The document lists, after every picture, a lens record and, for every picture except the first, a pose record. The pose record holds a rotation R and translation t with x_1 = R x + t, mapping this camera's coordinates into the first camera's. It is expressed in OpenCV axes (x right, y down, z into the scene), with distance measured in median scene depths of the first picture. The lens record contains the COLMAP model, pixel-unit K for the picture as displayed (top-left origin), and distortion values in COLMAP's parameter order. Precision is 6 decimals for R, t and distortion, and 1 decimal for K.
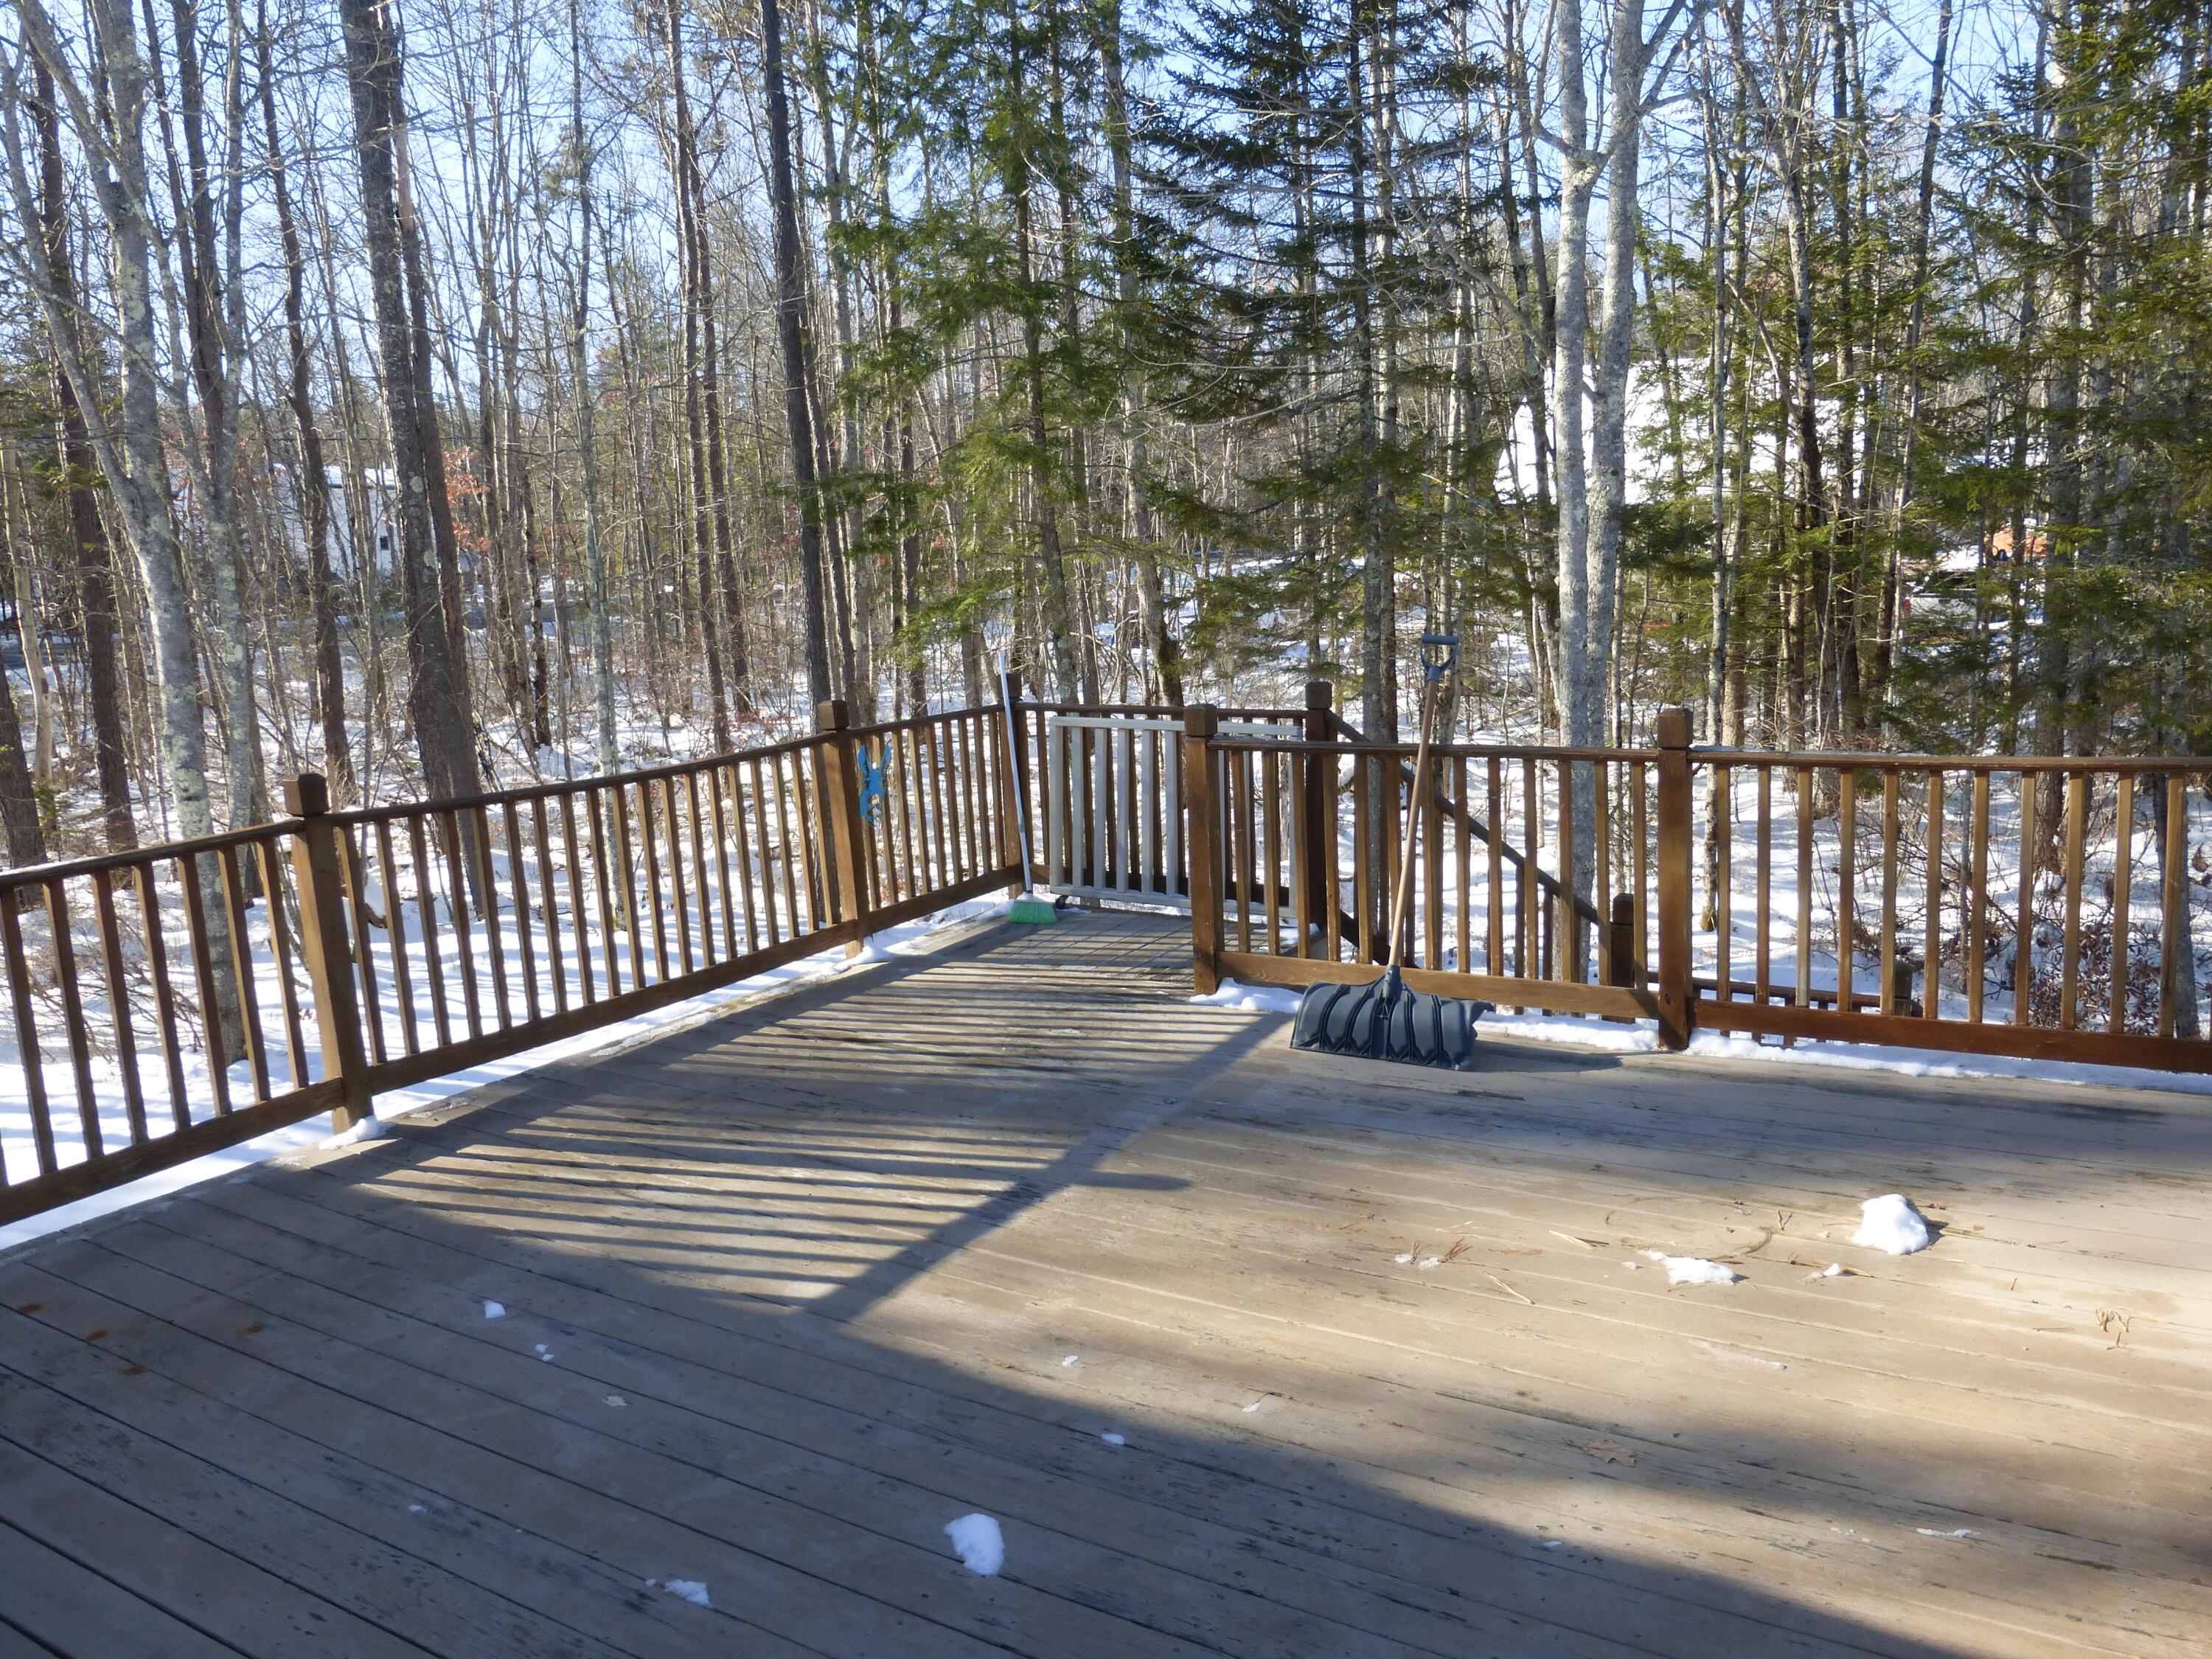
lens RADIAL K [[1747.0, 0, 1106.0], [0, 1747.0, 829.5], [0, 0, 1]] dist [-0.001654, 0.004663]
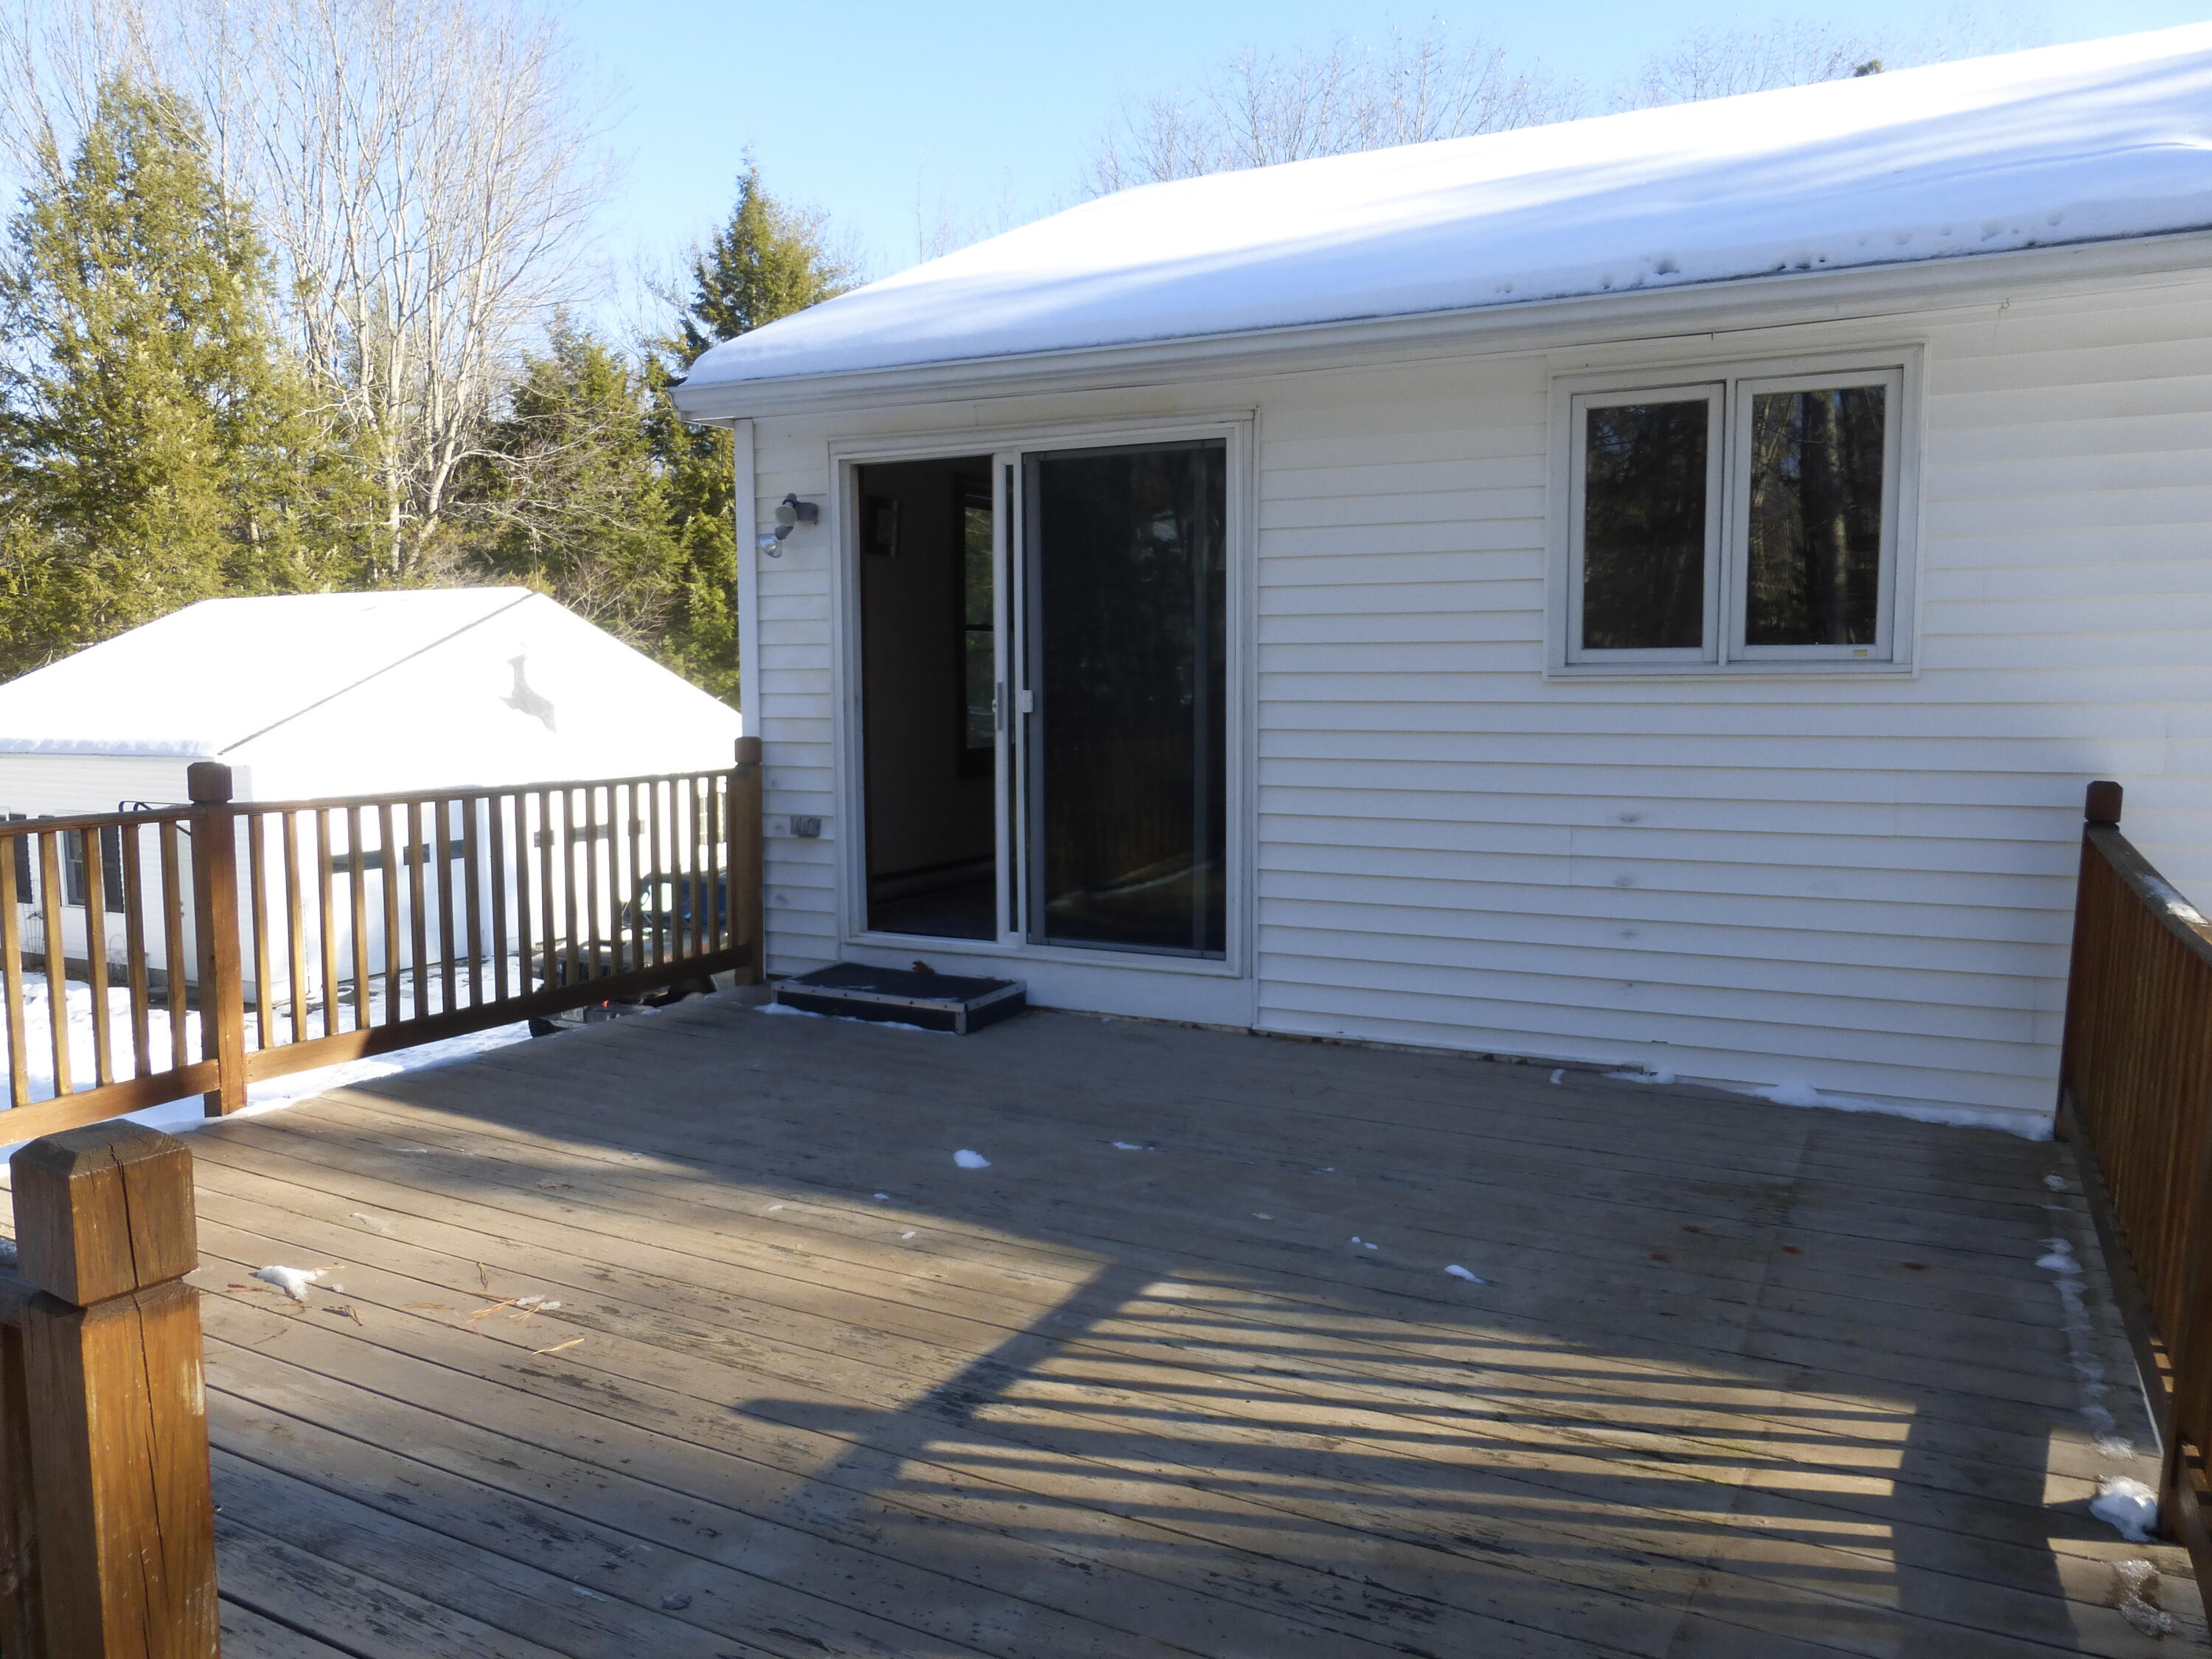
lens RADIAL K [[1747.0, 0, 1106.0], [0, 1747.0, 829.5], [0, 0, 1]] dist [-0.001654, 0.004663]
pose [[-0.997511, 0.033845, -0.061858, -0.076427], [0.016740, 0.965862, 0.258514, -0.230901], [0.068495, 0.256835, -0.964025, 1.749007]]
